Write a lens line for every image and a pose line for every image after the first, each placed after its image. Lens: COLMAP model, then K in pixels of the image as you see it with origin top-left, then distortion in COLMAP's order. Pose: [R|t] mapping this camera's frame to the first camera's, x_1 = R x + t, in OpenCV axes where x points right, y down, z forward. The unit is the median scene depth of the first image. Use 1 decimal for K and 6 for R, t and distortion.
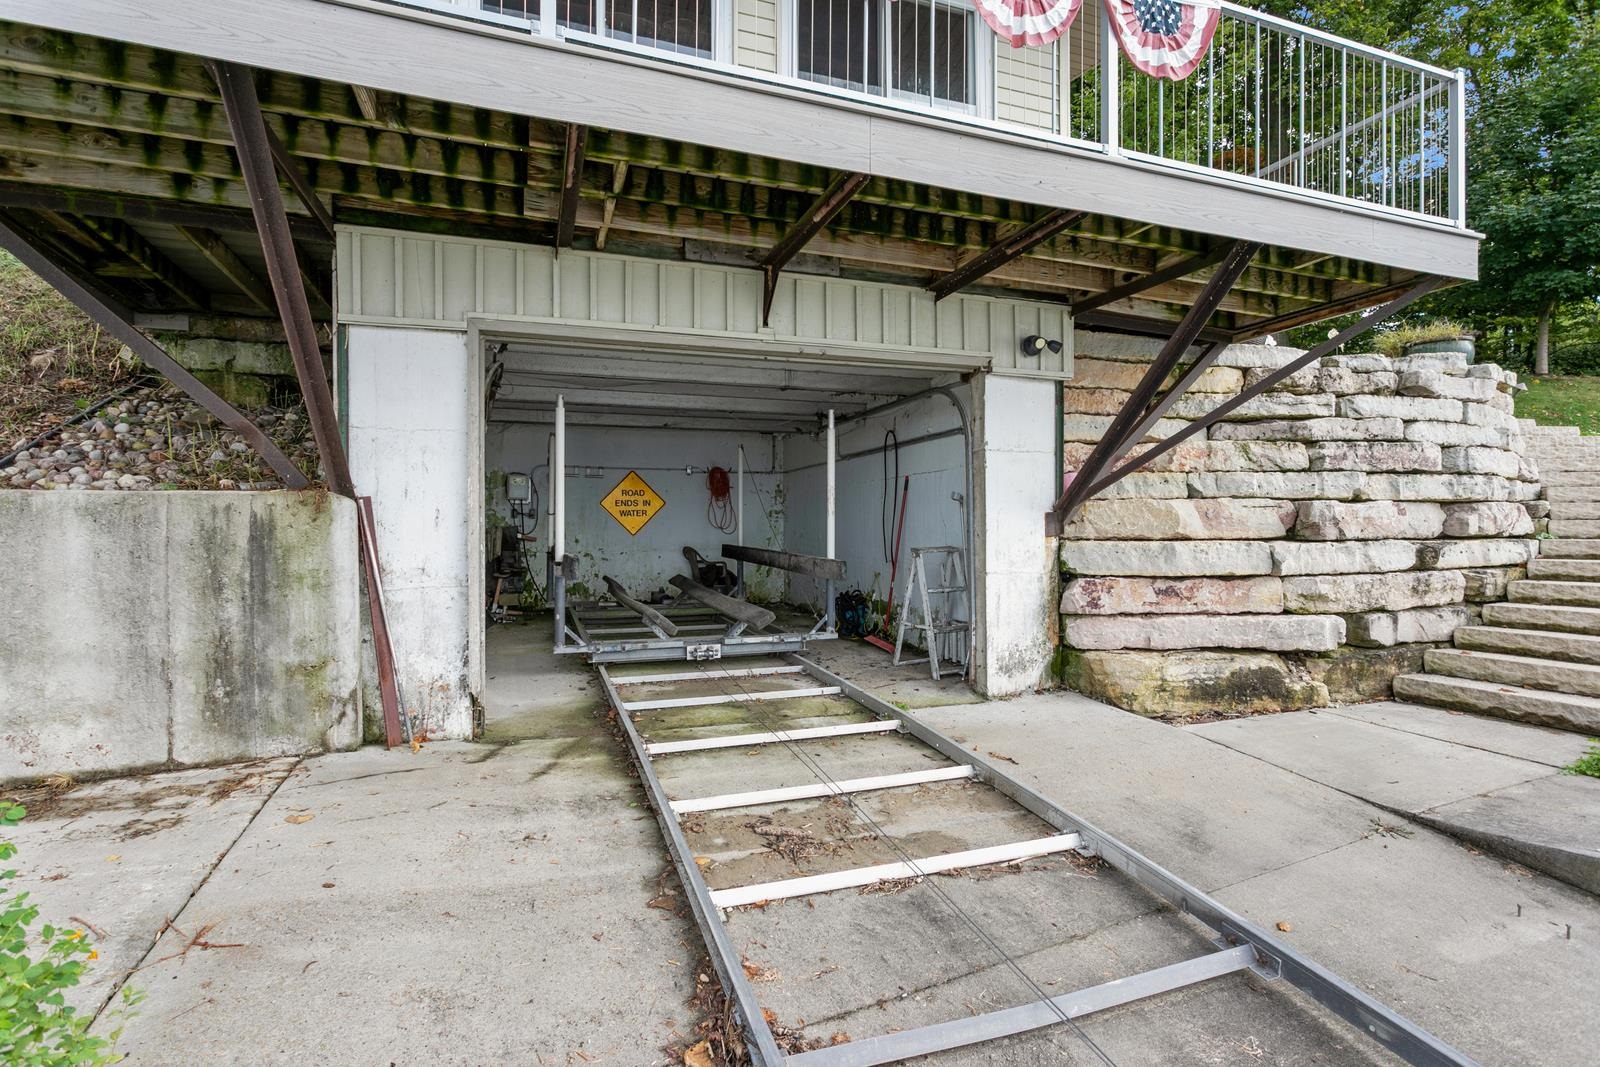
lens RADIAL K [[782.7, 0, 800.0], [0, 782.7, 533.5], [0, 0, 1]] dist [-0.014078, -0.000058]
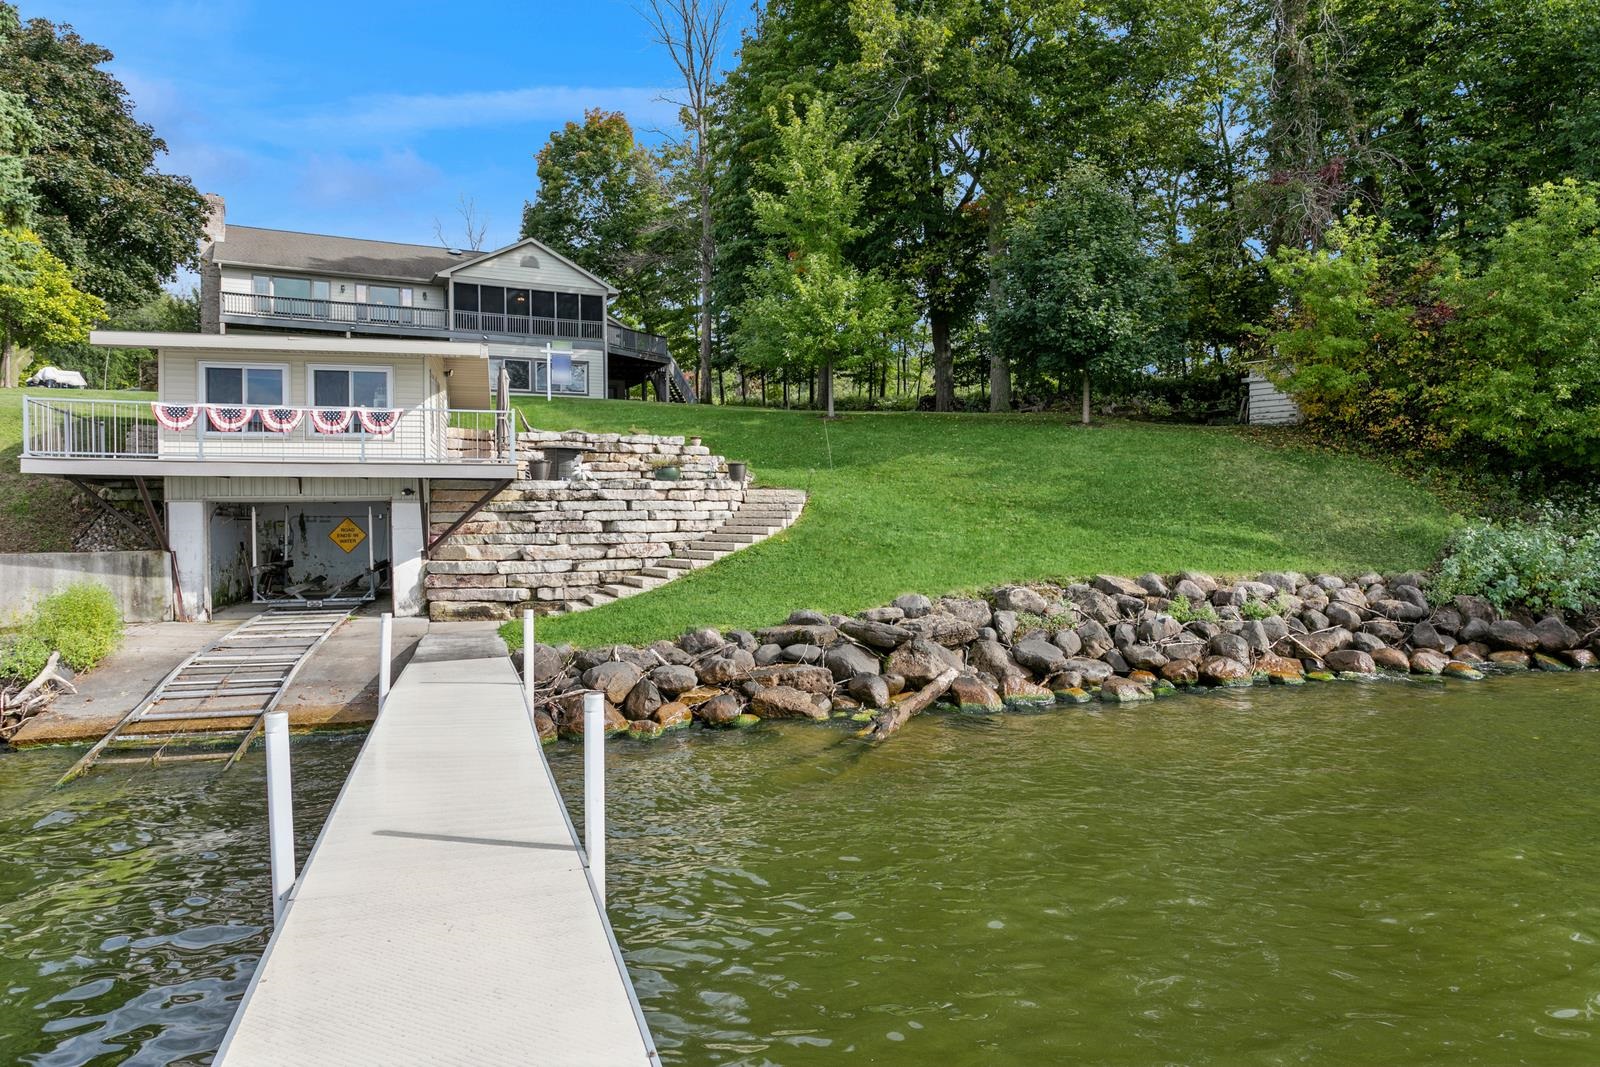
lens RADIAL K [[1101.1, 0, 800.0], [0, 1101.1, 533.5], [0, 0, 1]] dist [0.000389, 0.000593]
pose [[0.995824, -0.004304, -0.091194, 2.046053], [0.005226, 0.999938, 0.009869, -0.121269], [0.091146, -0.010304, 0.995784, -2.787013]]
